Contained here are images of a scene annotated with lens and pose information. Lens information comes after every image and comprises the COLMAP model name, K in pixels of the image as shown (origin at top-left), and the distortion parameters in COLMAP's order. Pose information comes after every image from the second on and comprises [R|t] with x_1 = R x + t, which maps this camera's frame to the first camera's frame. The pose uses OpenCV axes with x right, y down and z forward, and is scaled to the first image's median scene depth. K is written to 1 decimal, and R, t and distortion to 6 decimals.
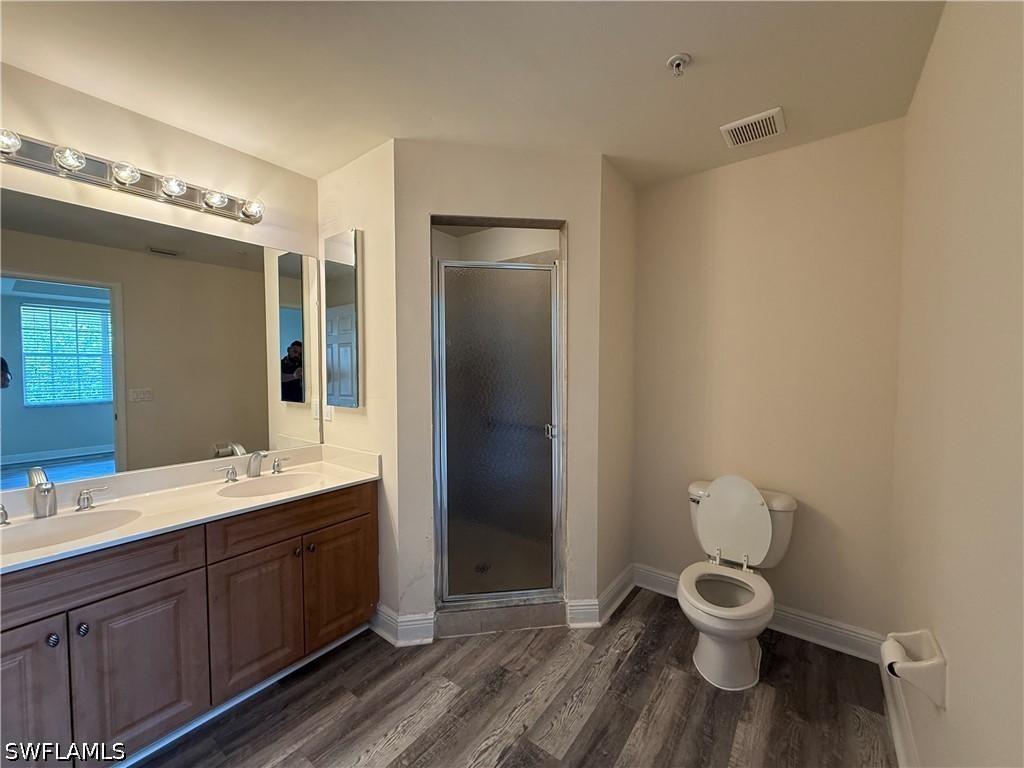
lens RADIAL K [[409.9, 0, 512.3], [0, 409.9, 382.5], [0, 0, 1]] dist [0.000281, -0.000013]
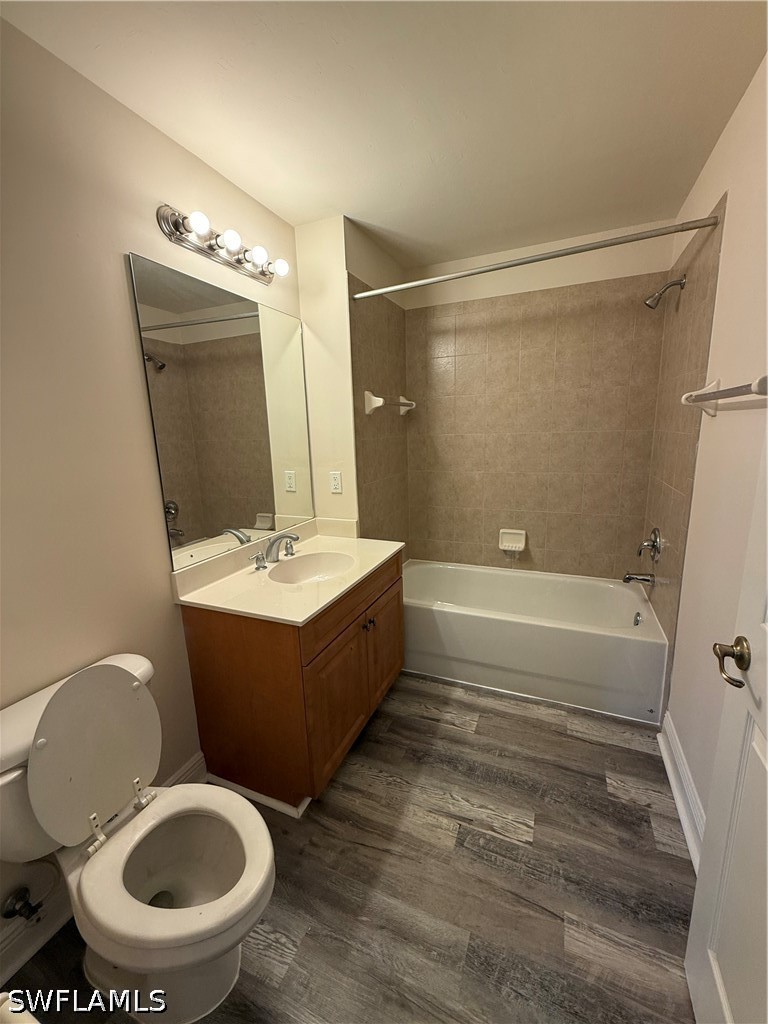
lens RADIAL K [[409.9, 0, 384.1], [0, 409.9, 511.5], [0, 0, 1]] dist [0.000281, -0.000013]
pose [[0.234249, 0.193369, -0.952752, 0.478095], [0.001115, 0.979965, 0.199166, -0.072950], [0.972176, -0.047717, 0.229340, 0.558324]]
